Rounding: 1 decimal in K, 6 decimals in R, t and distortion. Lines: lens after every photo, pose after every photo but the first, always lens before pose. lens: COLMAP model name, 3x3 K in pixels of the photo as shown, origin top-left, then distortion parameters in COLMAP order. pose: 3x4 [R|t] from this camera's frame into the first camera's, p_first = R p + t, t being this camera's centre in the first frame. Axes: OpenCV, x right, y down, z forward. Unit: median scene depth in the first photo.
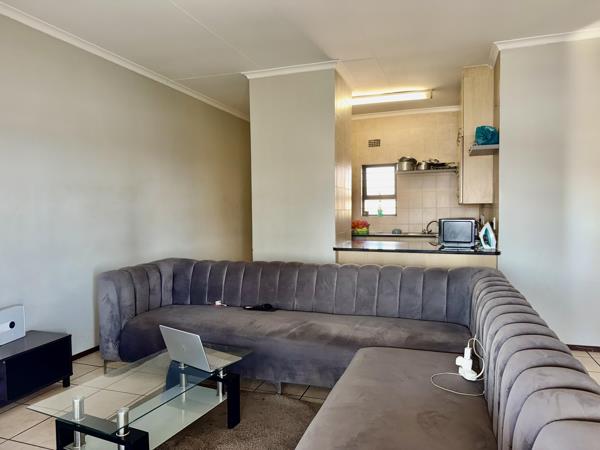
lens RADIAL K [[417.7, 0, 304.0], [0, 417.7, 223.6], [0, 0, 1]] dist [-0.008290, -0.020189]
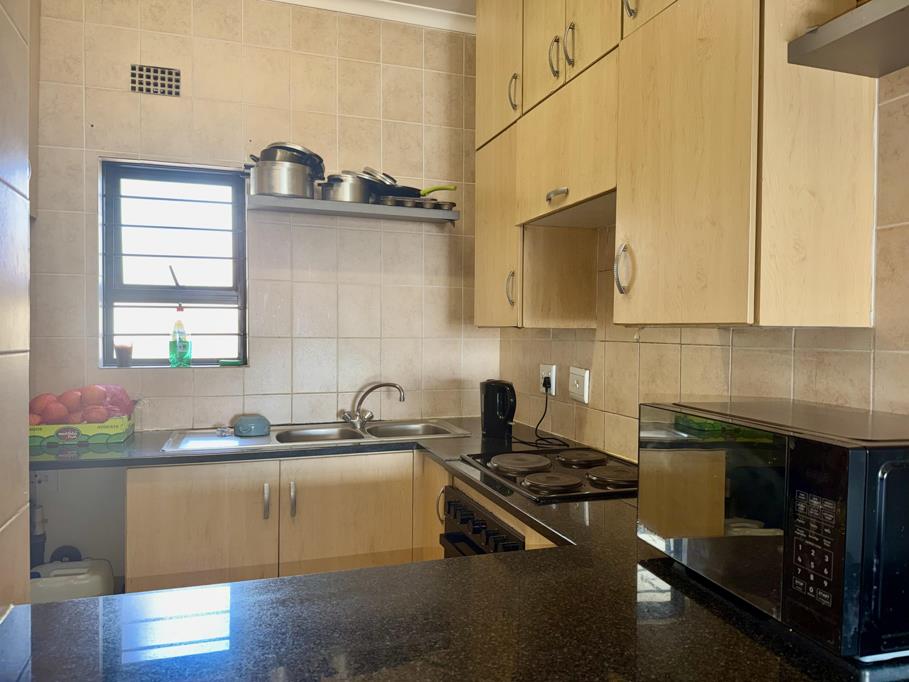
lens RADIAL K [[632.8, 0, 460.1], [0, 632.8, 370.3], [0, 0, 1]] dist [-0.008290, -0.020189]
pose [[0.792061, -0.015568, 0.610243, 0.081500], [-0.001515, 0.999622, 0.027468, -0.026412], [-0.610439, -0.022681, 0.791738, 0.595414]]
